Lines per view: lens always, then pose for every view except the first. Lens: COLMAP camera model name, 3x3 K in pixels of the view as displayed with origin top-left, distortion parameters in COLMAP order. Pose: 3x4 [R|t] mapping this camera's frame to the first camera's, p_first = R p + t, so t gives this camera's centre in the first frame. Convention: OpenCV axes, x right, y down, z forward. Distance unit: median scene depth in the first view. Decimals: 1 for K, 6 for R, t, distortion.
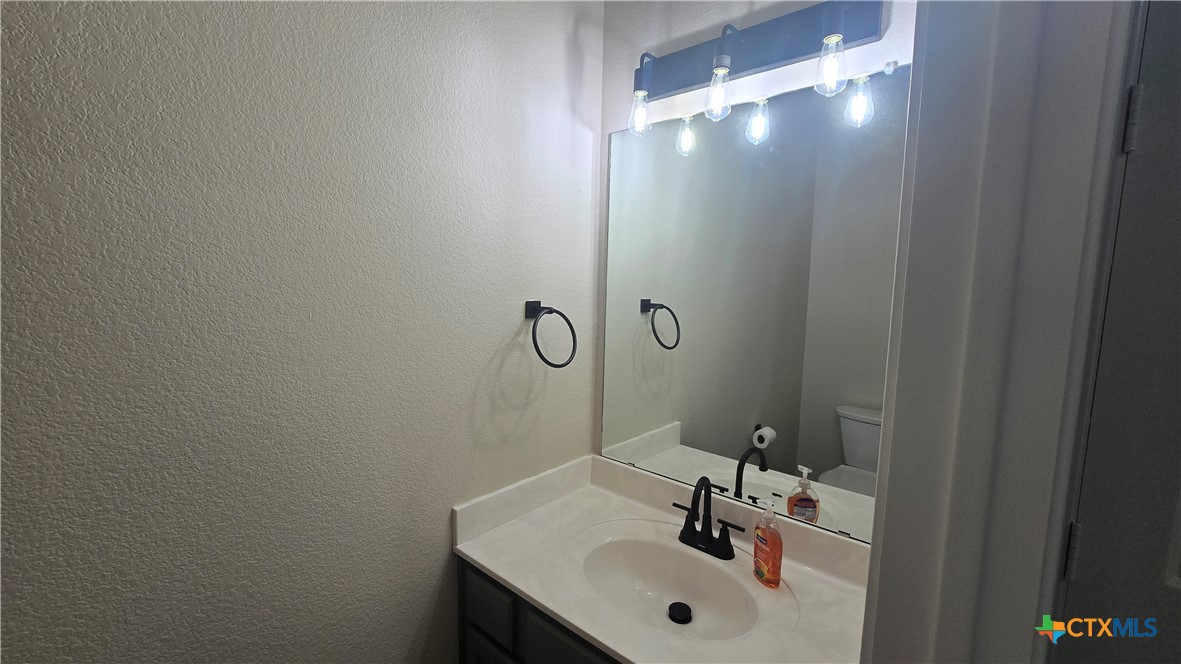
lens RADIAL K [[484.9, 0, 589.0], [0, 484.9, 331.2], [0, 0, 1]] dist [-0.006144, 0.000988]
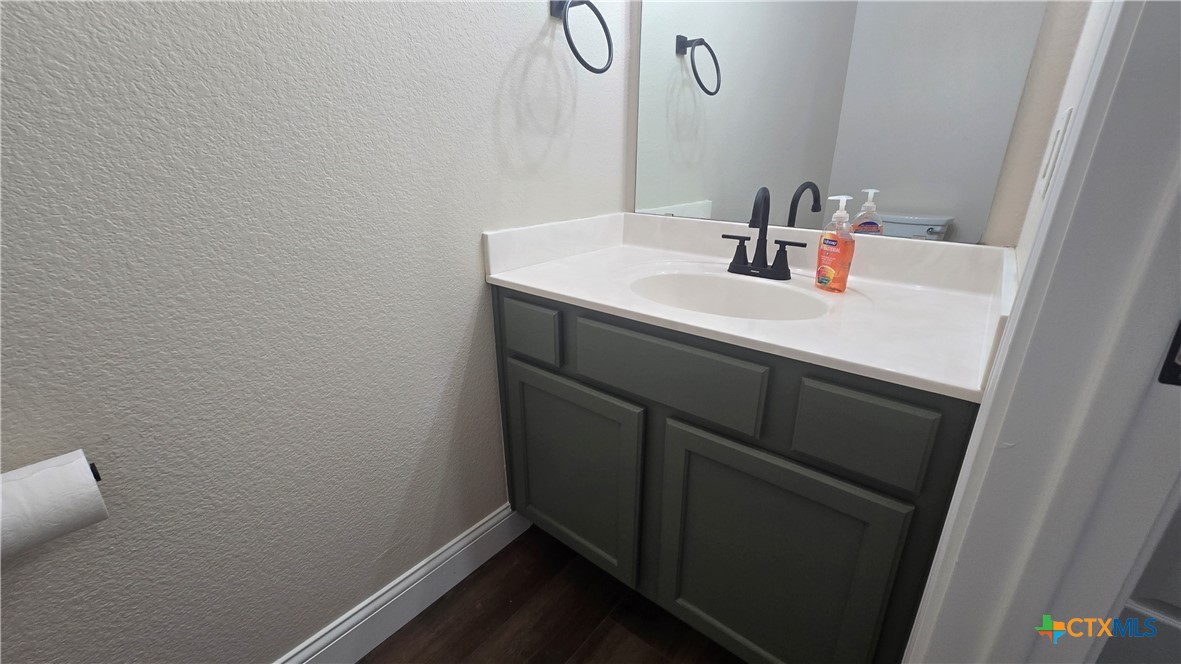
lens RADIAL K [[484.9, 0, 589.0], [0, 484.9, 331.2], [0, 0, 1]] dist [-0.006144, 0.000988]
pose [[0.999623, -0.026128, 0.008445, -0.096410], [0.023224, 0.968566, 0.247670, 0.321504], [-0.014651, -0.247380, 0.968808, 0.081288]]
